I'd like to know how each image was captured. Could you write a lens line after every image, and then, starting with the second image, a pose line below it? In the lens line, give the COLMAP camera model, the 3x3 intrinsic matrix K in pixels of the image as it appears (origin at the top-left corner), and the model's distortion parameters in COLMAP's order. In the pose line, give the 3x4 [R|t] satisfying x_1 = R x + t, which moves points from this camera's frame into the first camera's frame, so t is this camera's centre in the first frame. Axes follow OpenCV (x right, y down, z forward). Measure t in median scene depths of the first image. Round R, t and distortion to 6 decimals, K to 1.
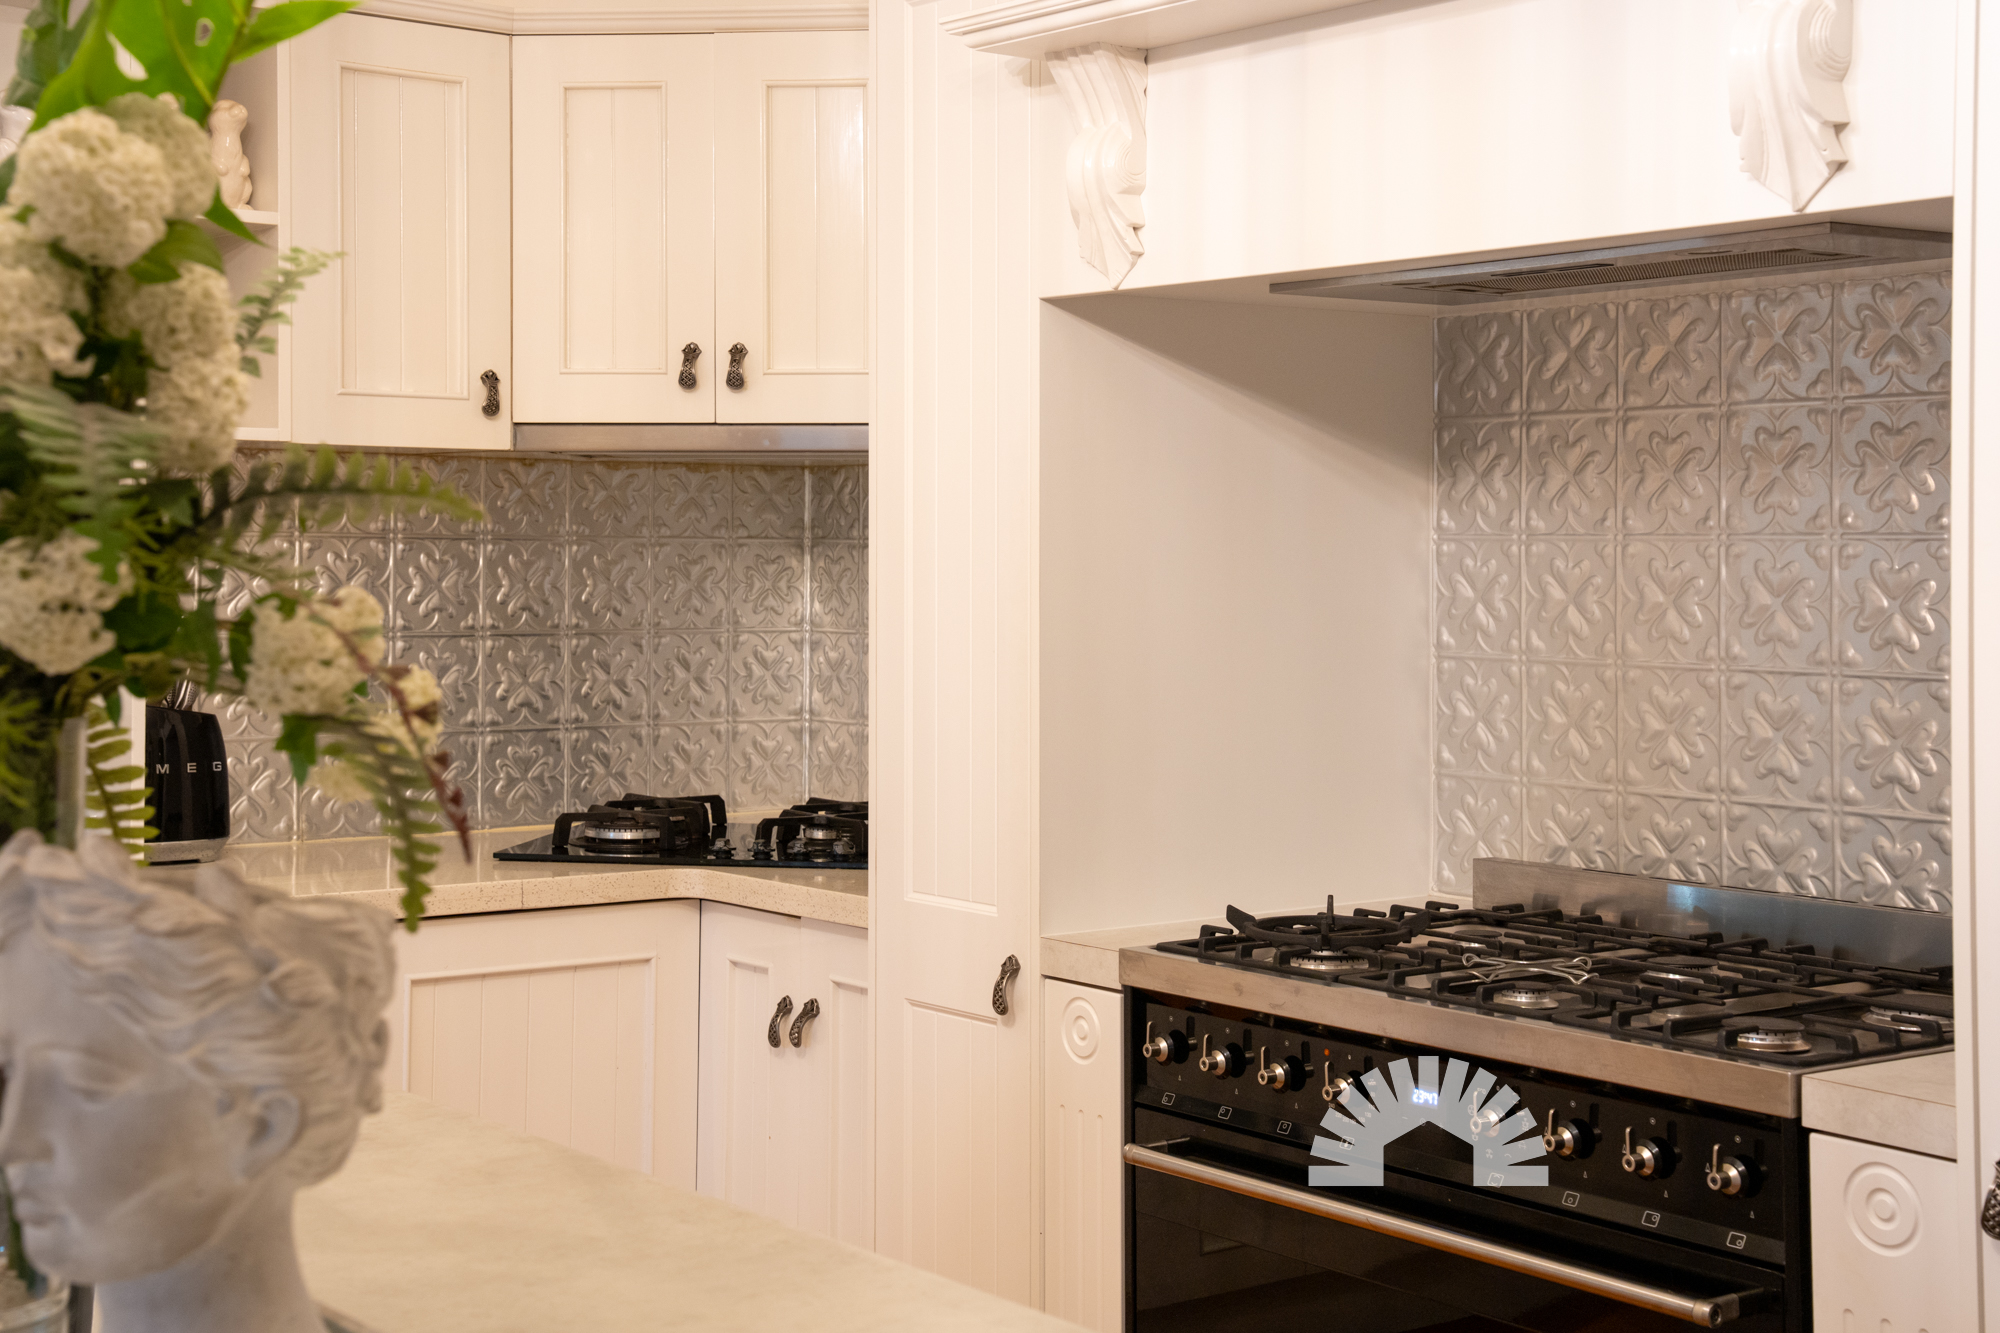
lens RADIAL K [[2833.7, 0, 956.3], [0, 2833.7, 601.8], [0, 0, 1]] dist [0.137914, 0.000000]
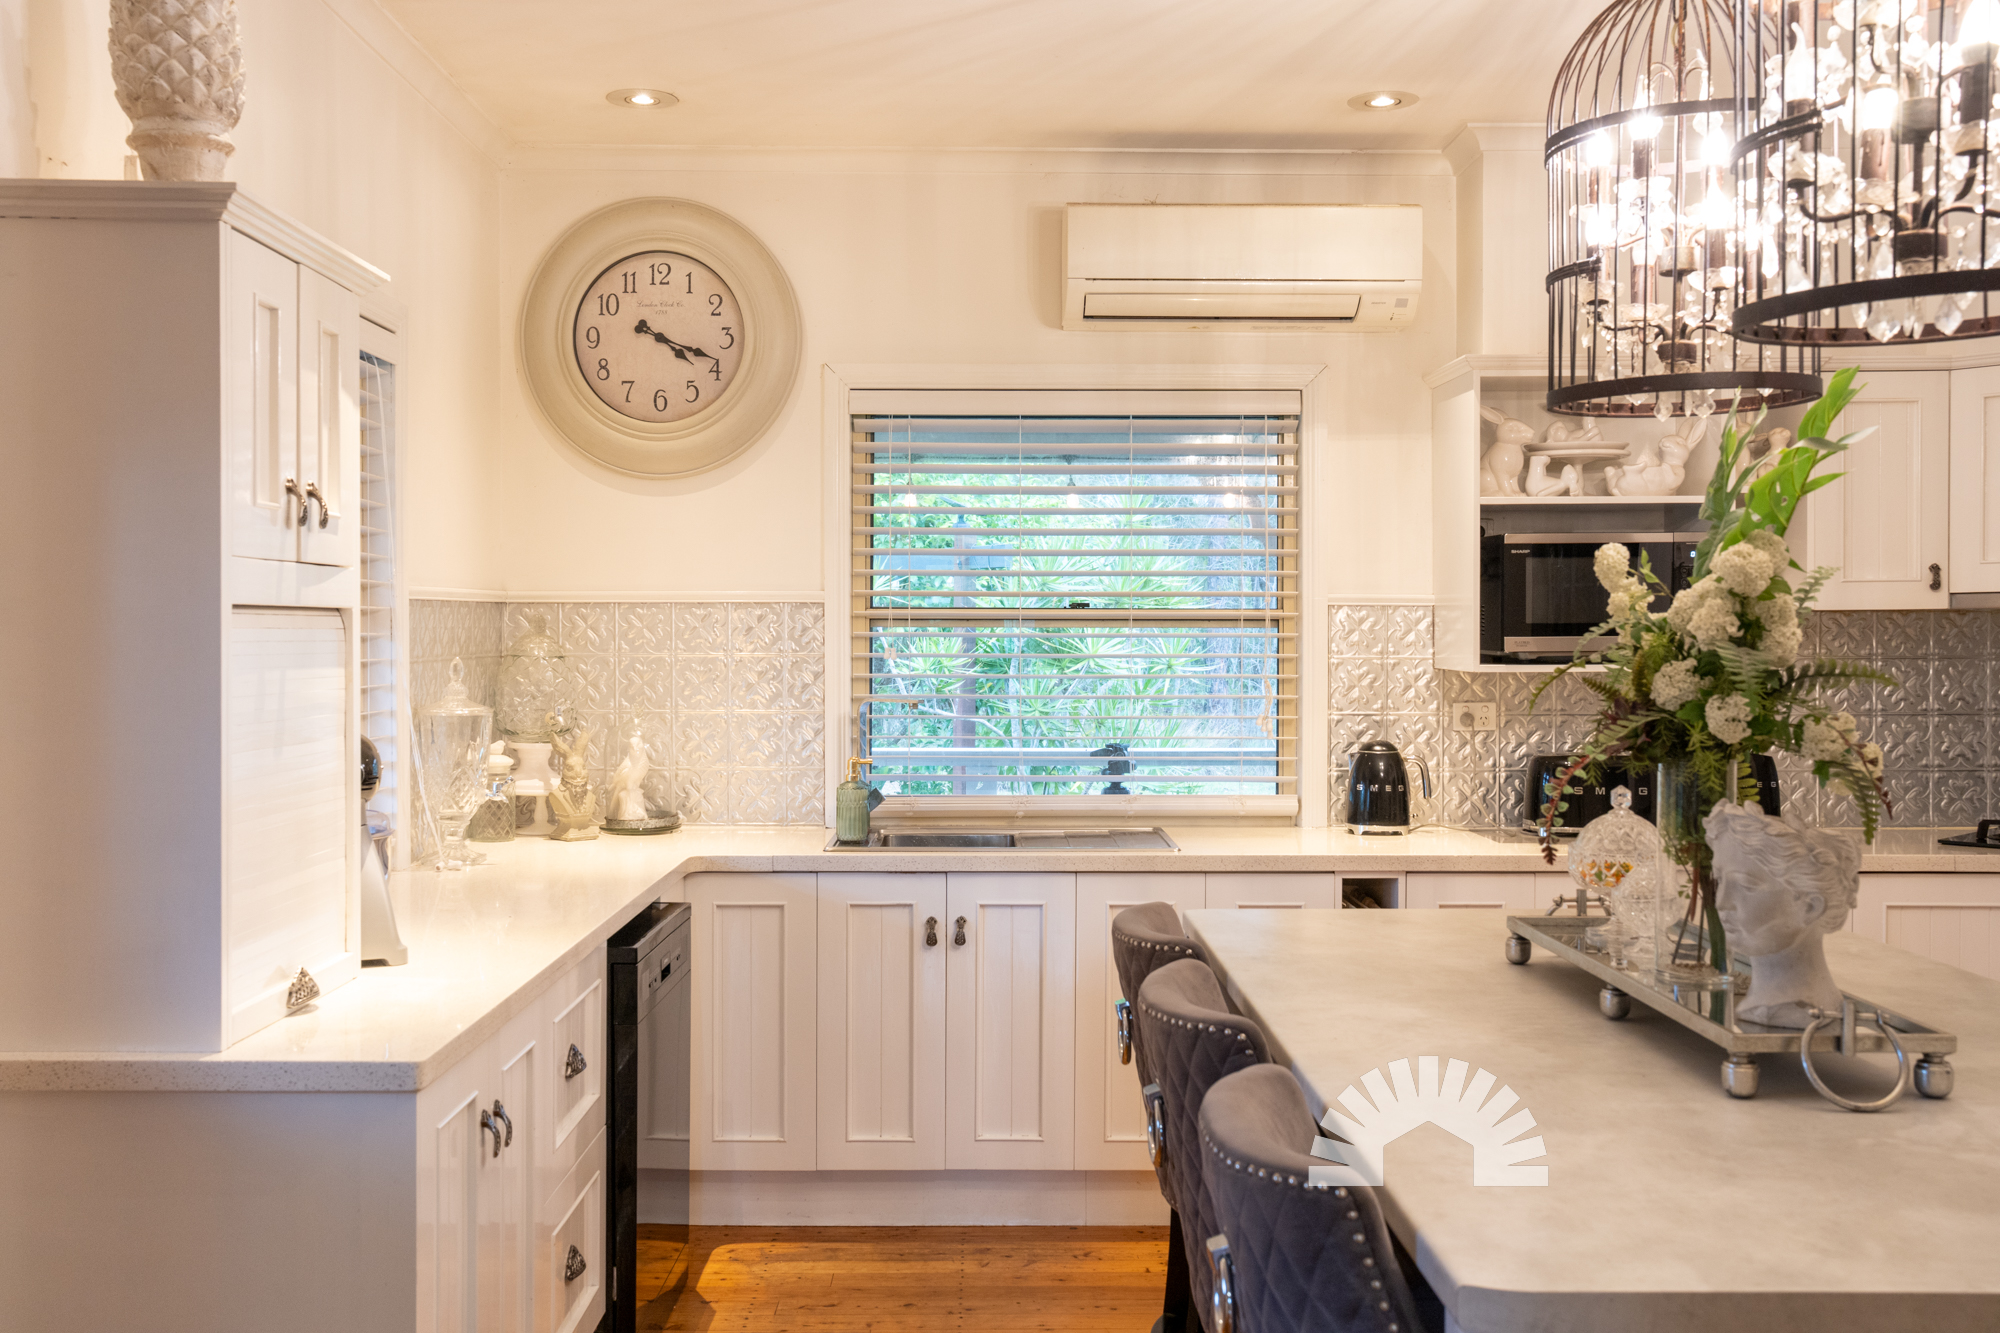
lens RADIAL K [[1941.3, 0, 993.3], [0, 1941.3, 656.9], [0, 0, 1]] dist [0.037325, 0.000000]
pose [[0.811021, -0.005420, -0.584991, 0.198778], [0.000522, 0.999963, -0.008540, -0.040055], [0.585016, 0.006621, 0.810995, -0.882700]]
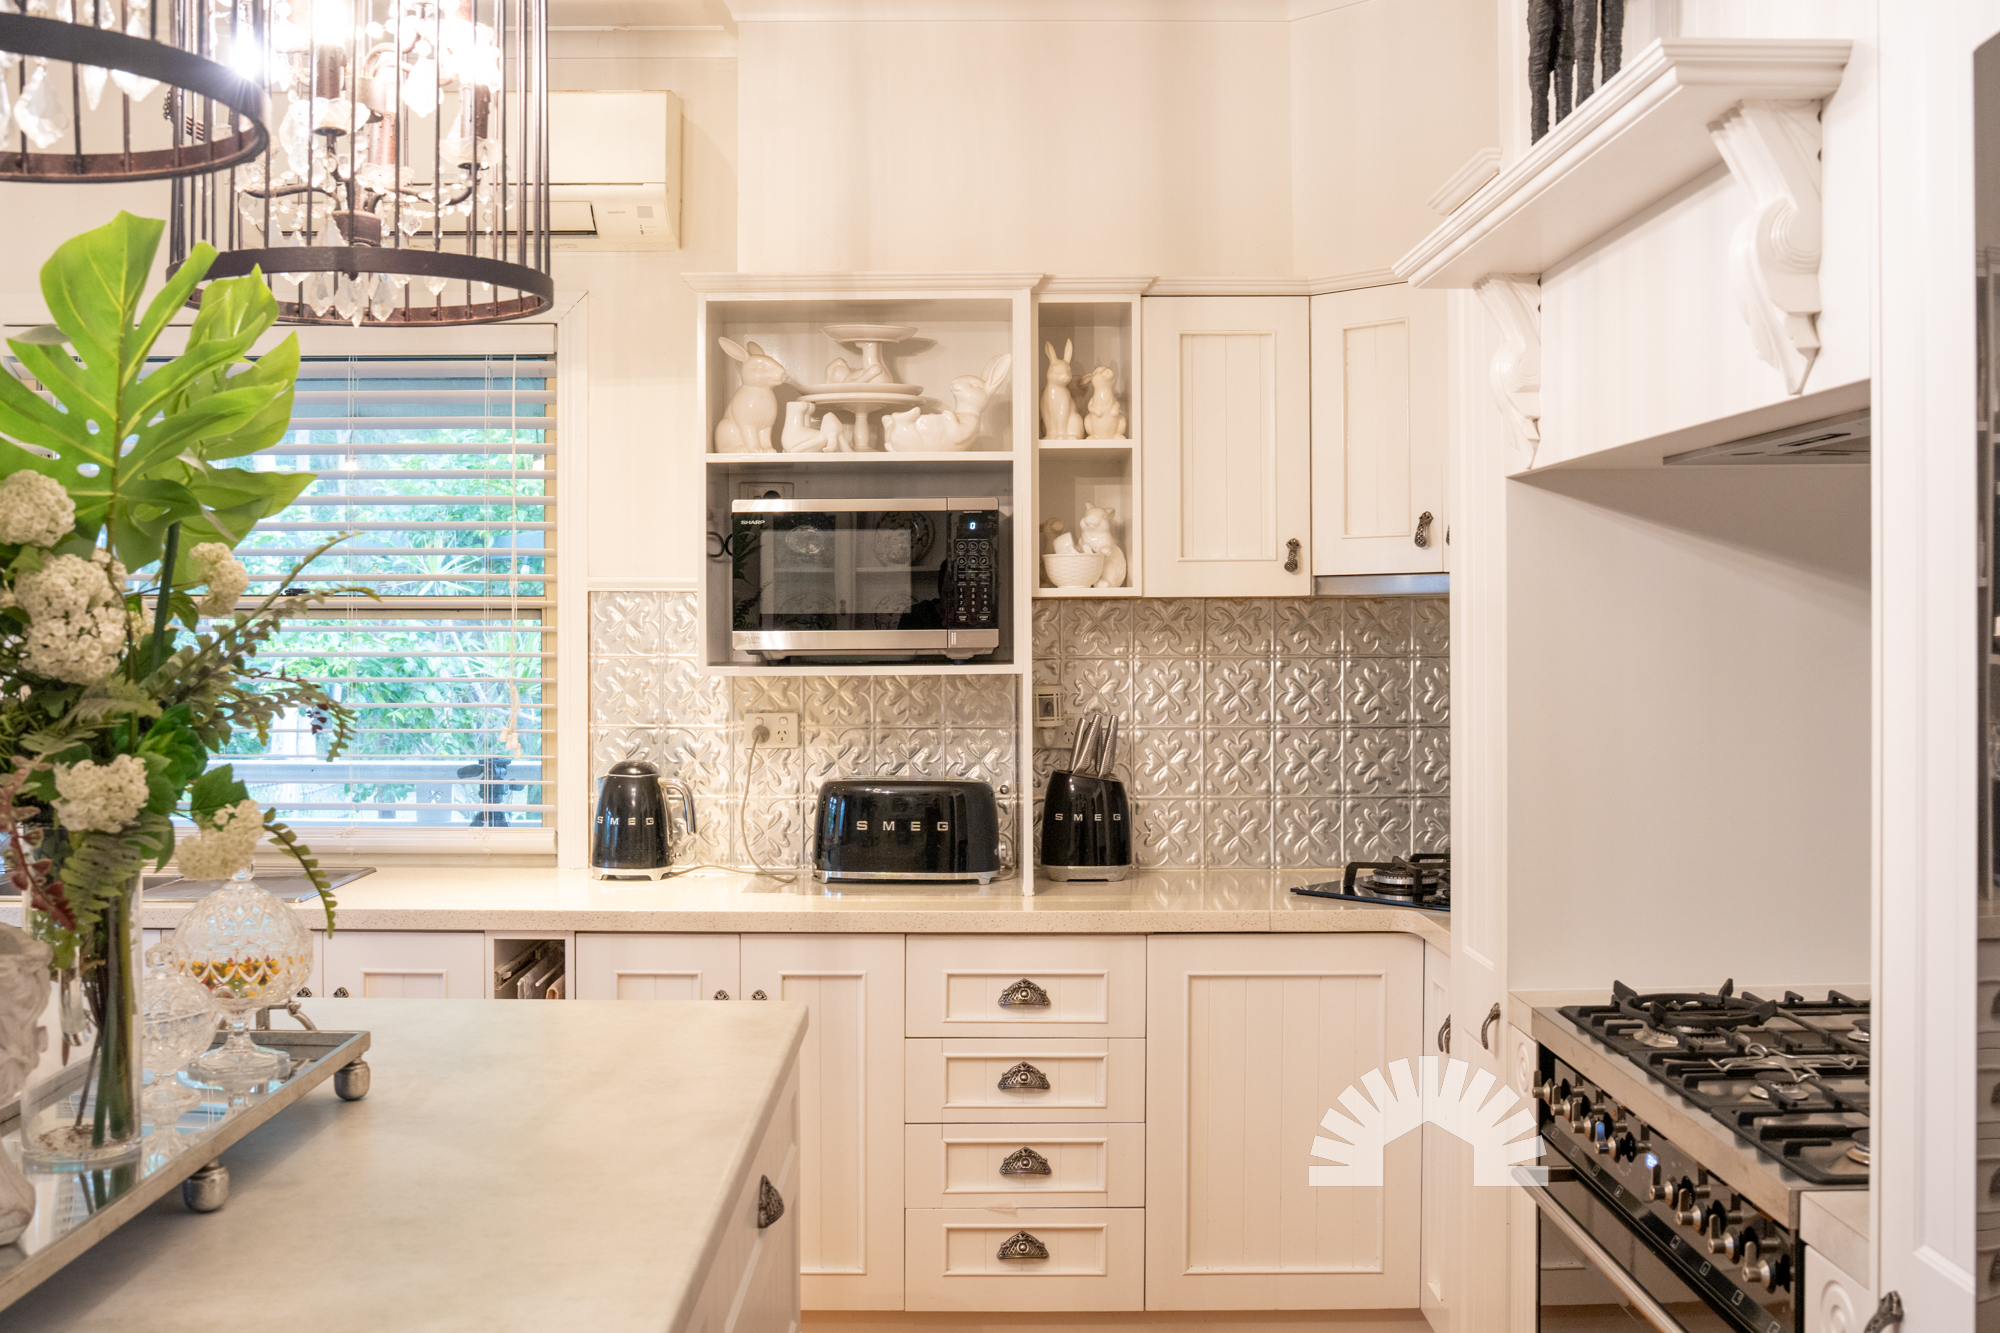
lens RADIAL K [[2004.0, 0, 1003.8], [0, 2004.0, 679.0], [0, 0, 1]] dist [-0.086374, 0.000000]
pose [[0.799012, 0.005082, -0.601293, 0.867365], [0.000126, 0.999963, 0.008619, -0.061349], [0.601315, -0.006963, 0.798982, 0.400191]]
